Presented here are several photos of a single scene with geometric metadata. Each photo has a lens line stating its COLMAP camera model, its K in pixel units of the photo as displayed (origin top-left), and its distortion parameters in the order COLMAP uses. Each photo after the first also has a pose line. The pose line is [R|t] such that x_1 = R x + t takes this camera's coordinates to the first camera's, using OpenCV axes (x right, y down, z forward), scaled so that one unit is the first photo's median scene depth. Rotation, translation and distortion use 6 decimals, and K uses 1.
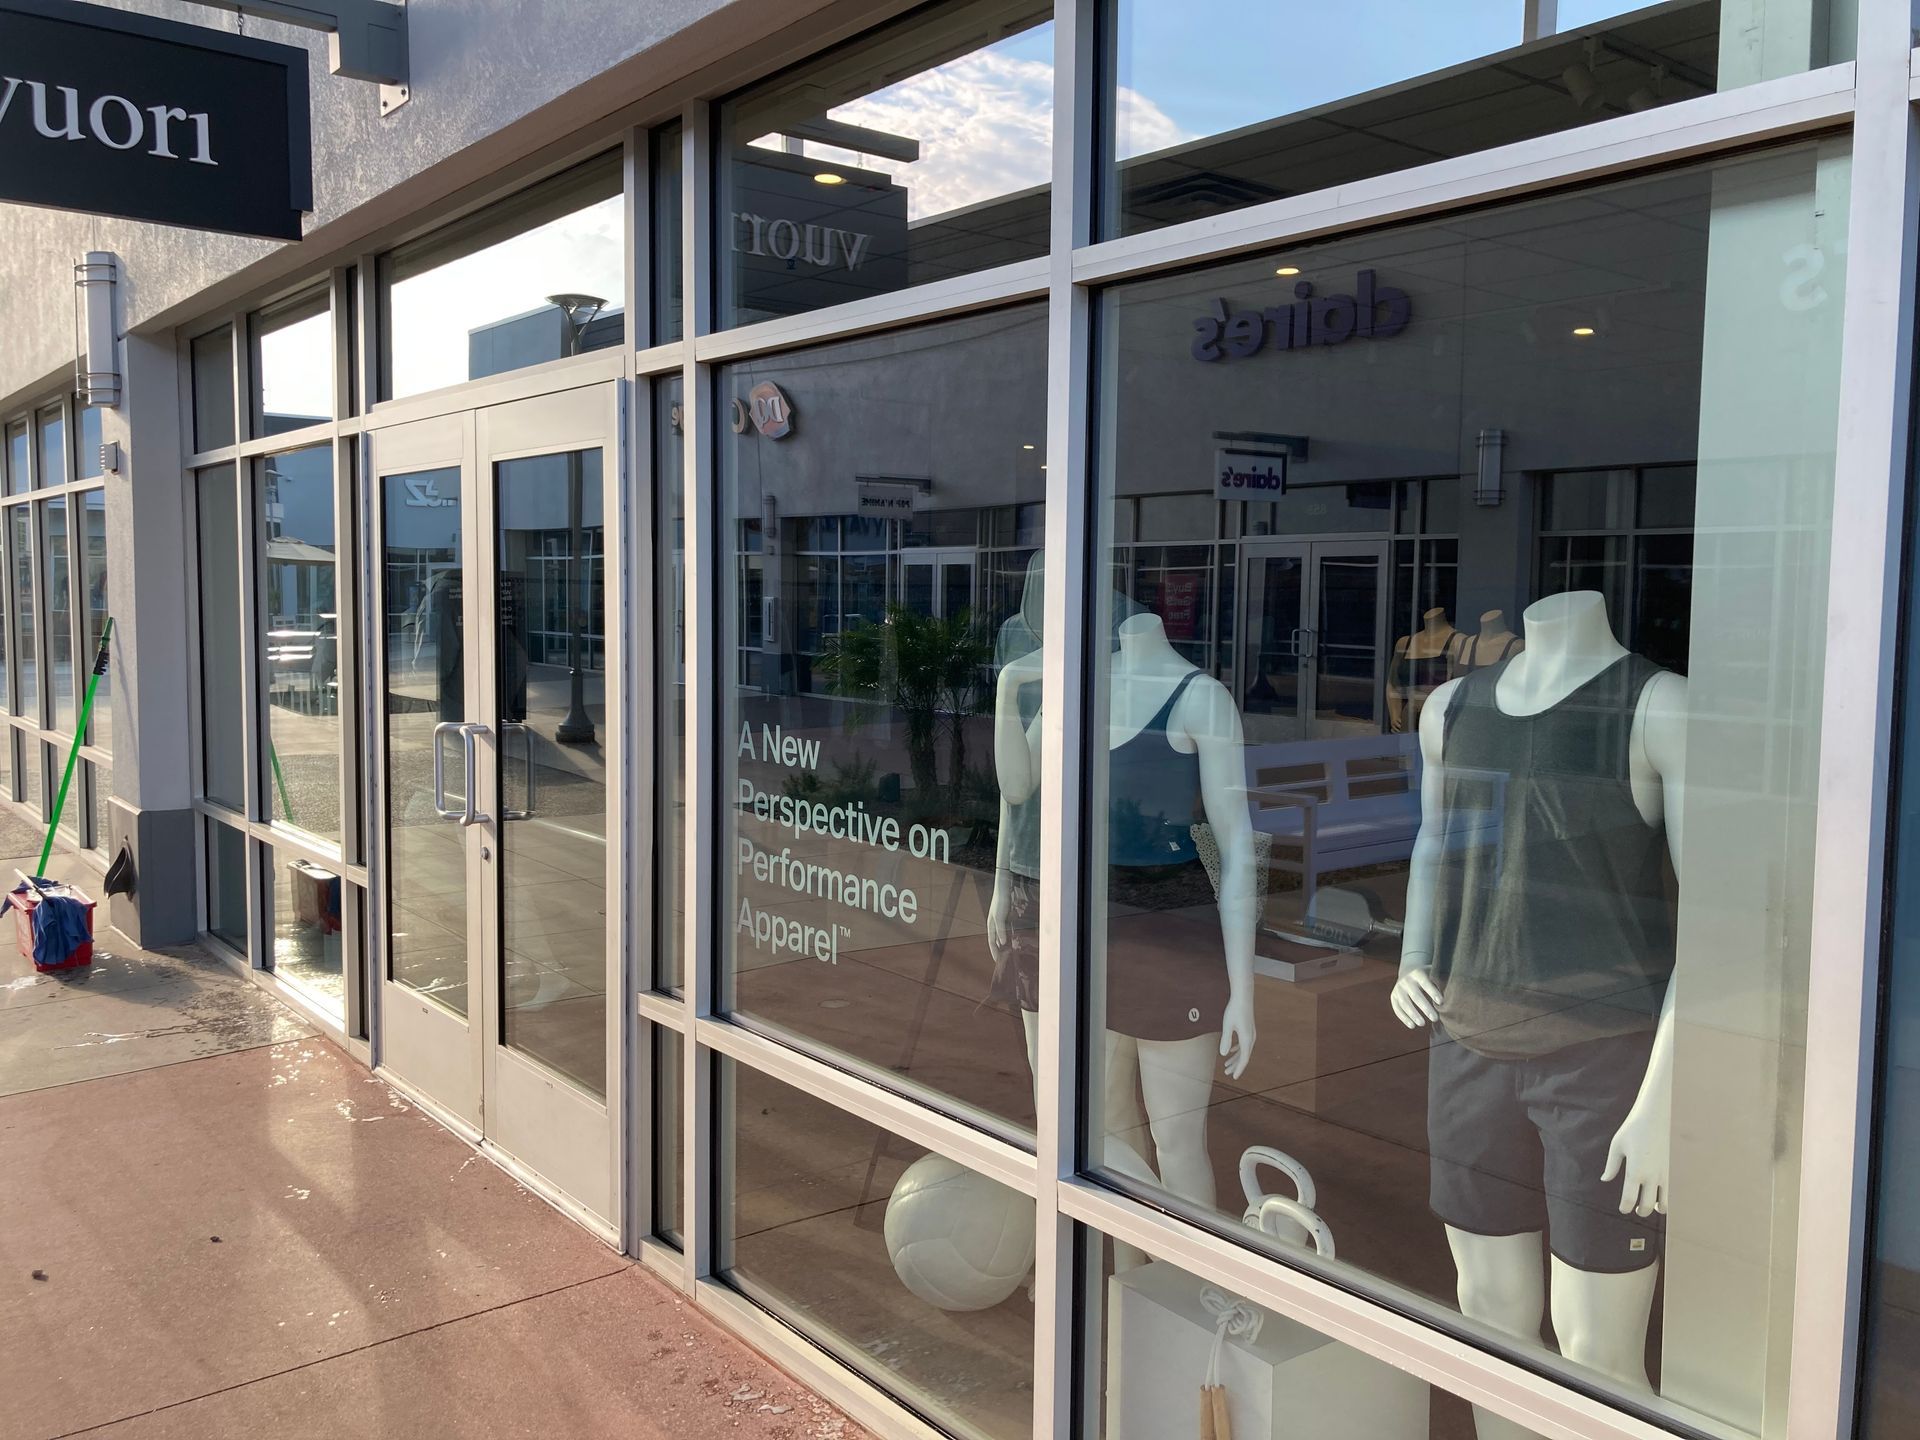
lens RADIAL K [[1552.4, 0, 962.7], [0, 1552.4, 683.8], [0, 0, 1]] dist [-0.002079, -0.003609]
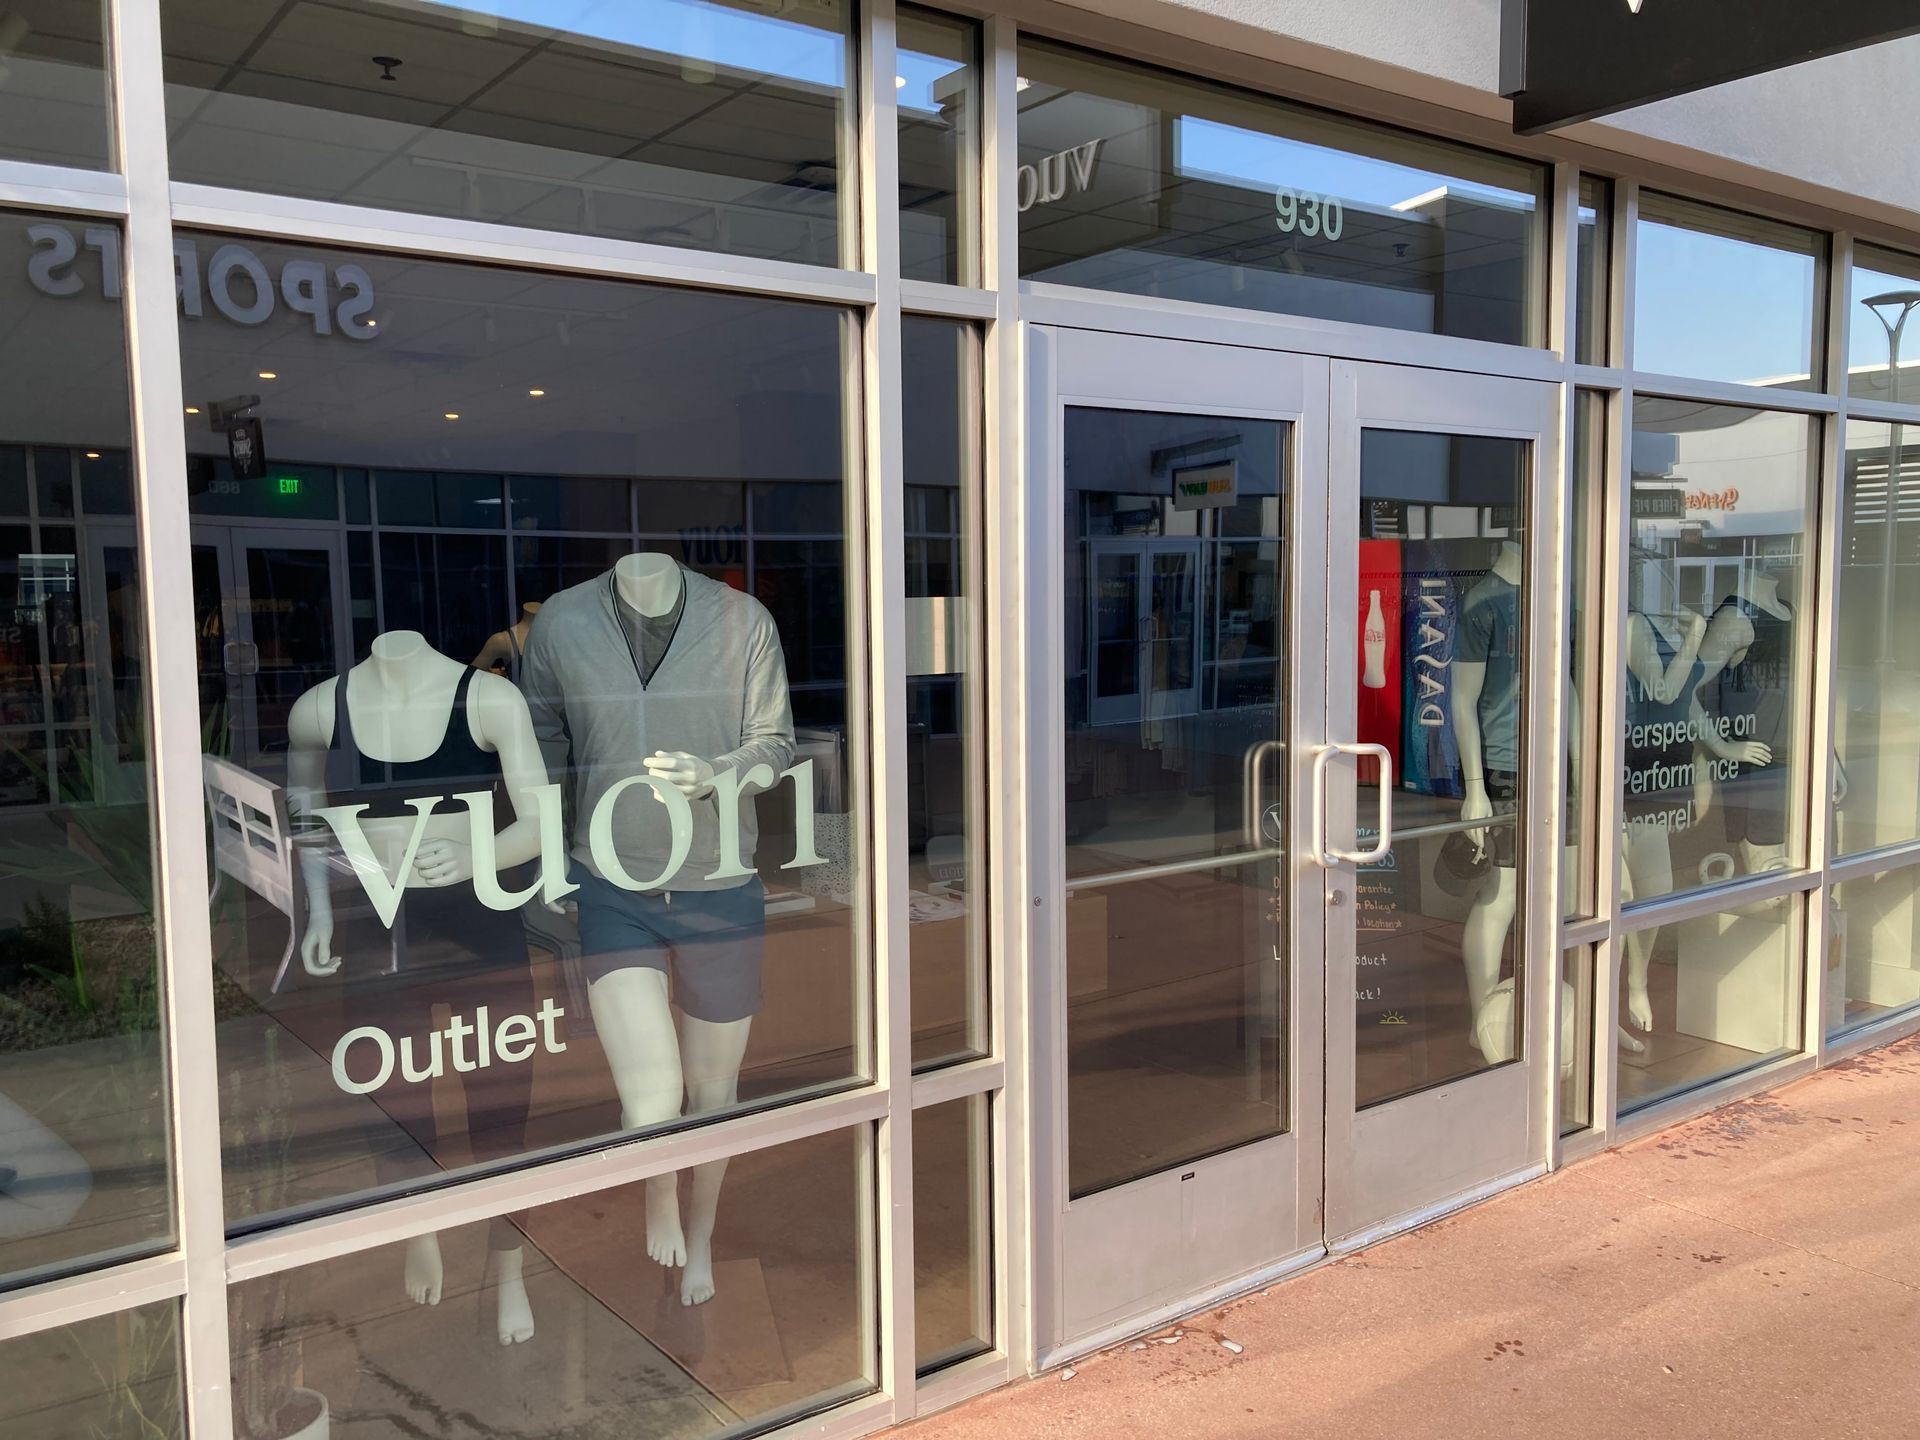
lens RADIAL K [[1576.1, 0, 960.0], [0, 1576.1, 720.0], [0, 0, 1]] dist [0.017677, 0.004949]
pose [[0.051814, -0.095735, 0.994057, -1.527380], [0.078667, 0.992693, 0.091503, -0.107115], [-0.995554, 0.073458, 0.058966, 1.519489]]
